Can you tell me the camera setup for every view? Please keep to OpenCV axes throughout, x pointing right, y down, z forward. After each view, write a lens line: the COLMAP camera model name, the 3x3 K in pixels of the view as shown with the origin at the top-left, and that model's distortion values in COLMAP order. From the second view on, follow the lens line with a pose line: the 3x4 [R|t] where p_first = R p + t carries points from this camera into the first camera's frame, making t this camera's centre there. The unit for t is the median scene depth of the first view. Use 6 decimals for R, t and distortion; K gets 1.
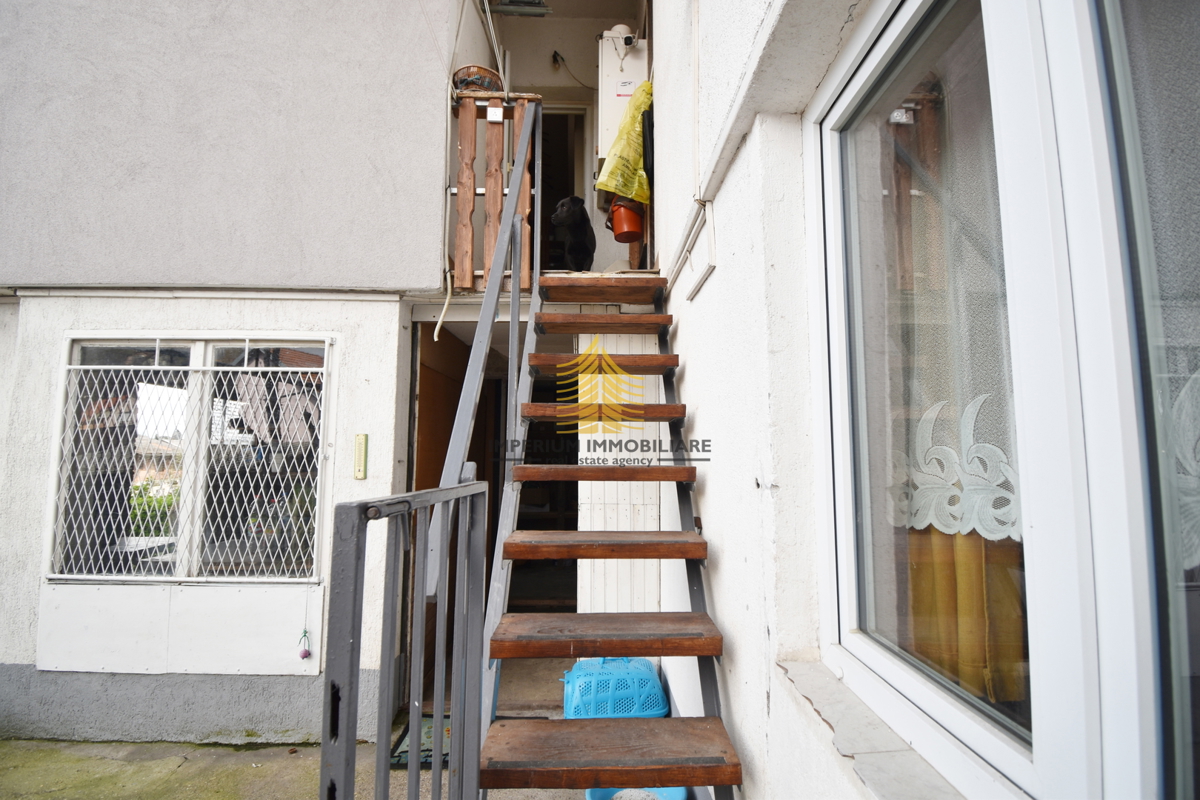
lens RADIAL K [[526.4, 0, 601.6], [0, 526.4, 401.4], [0, 0, 1]] dist [0.002003, -0.014837]
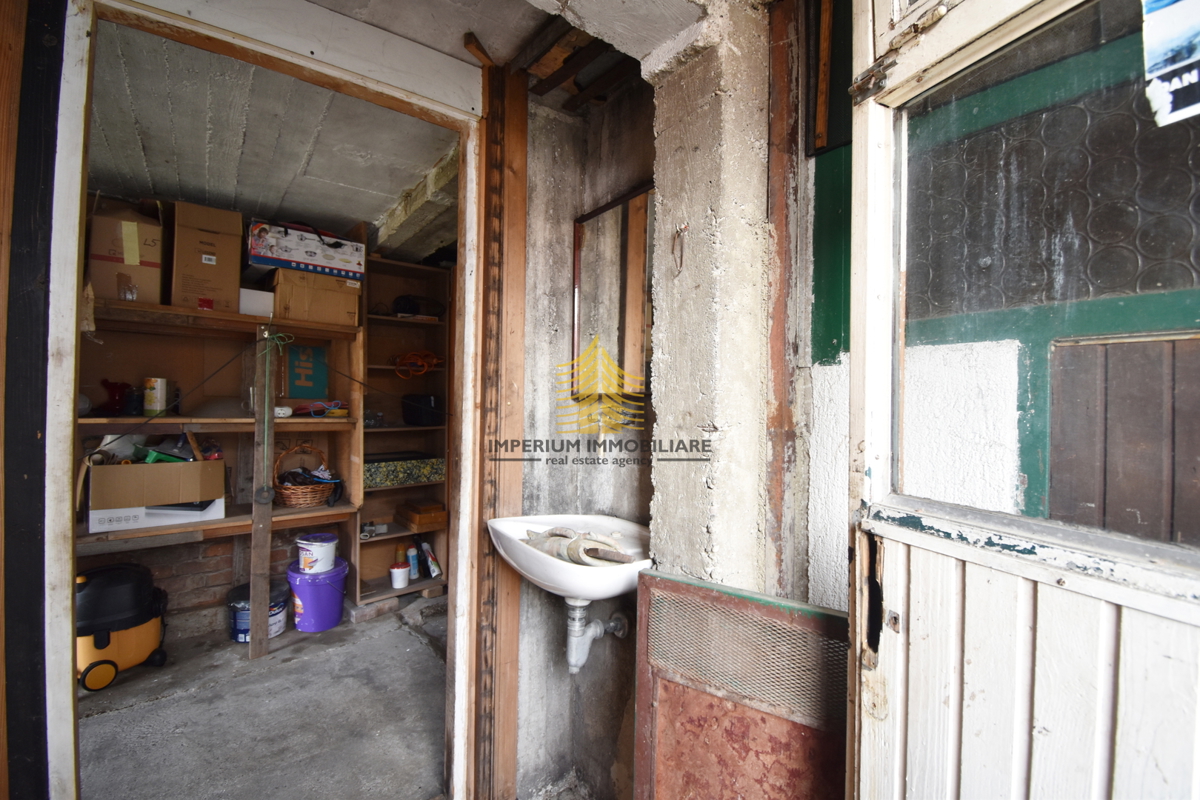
lens RADIAL K [[535.5, 0, 595.6], [0, 535.5, 400.0], [0, 0, 1]] dist [0.022849, -0.025311]
pose [[0.821089, 0.014689, 0.570611, -0.251130], [-0.070702, 0.994588, 0.076135, 0.174587], [-0.566404, -0.102857, 0.817684, 1.284305]]
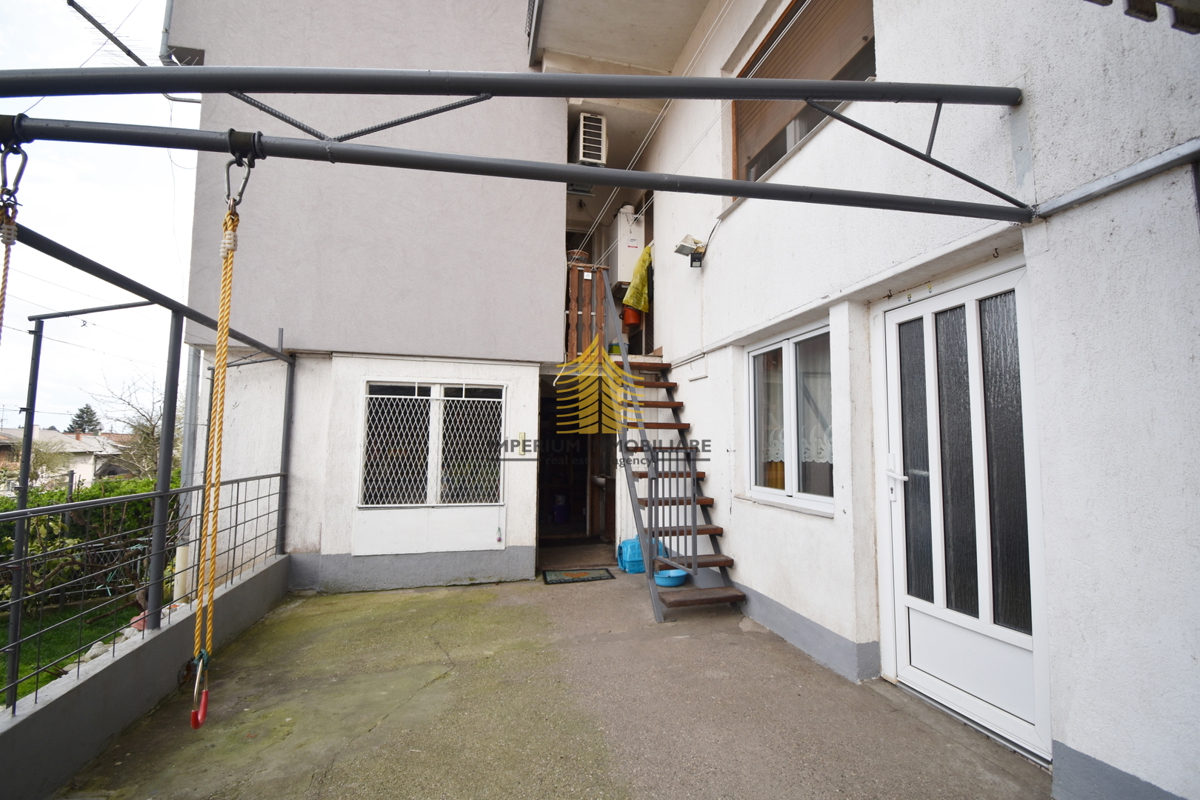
lens RADIAL K [[535.5, 0, 595.6], [0, 535.5, 400.0], [0, 0, 1]] dist [0.022849, -0.025311]
pose [[0.977345, 0.021473, 0.210562, -0.629257], [-0.024457, 0.999634, 0.011576, -0.095264], [-0.210236, -0.016464, 0.977512, -1.093095]]
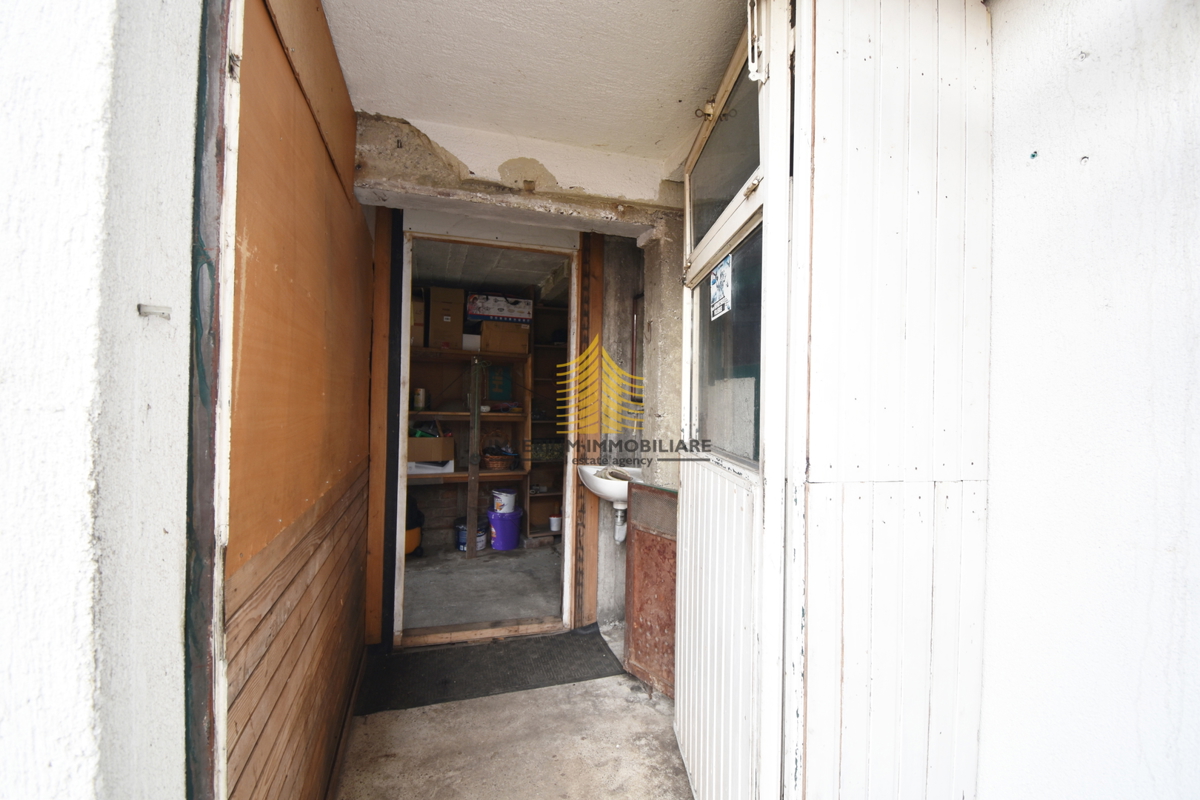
lens RADIAL K [[535.5, 0, 595.6], [0, 535.5, 400.0], [0, 0, 1]] dist [0.022849, -0.025311]
pose [[0.960600, 0.019496, 0.277250, -0.286358], [-0.046596, 0.994715, 0.091495, 0.123573], [-0.274001, -0.100808, 0.956432, 0.788207]]
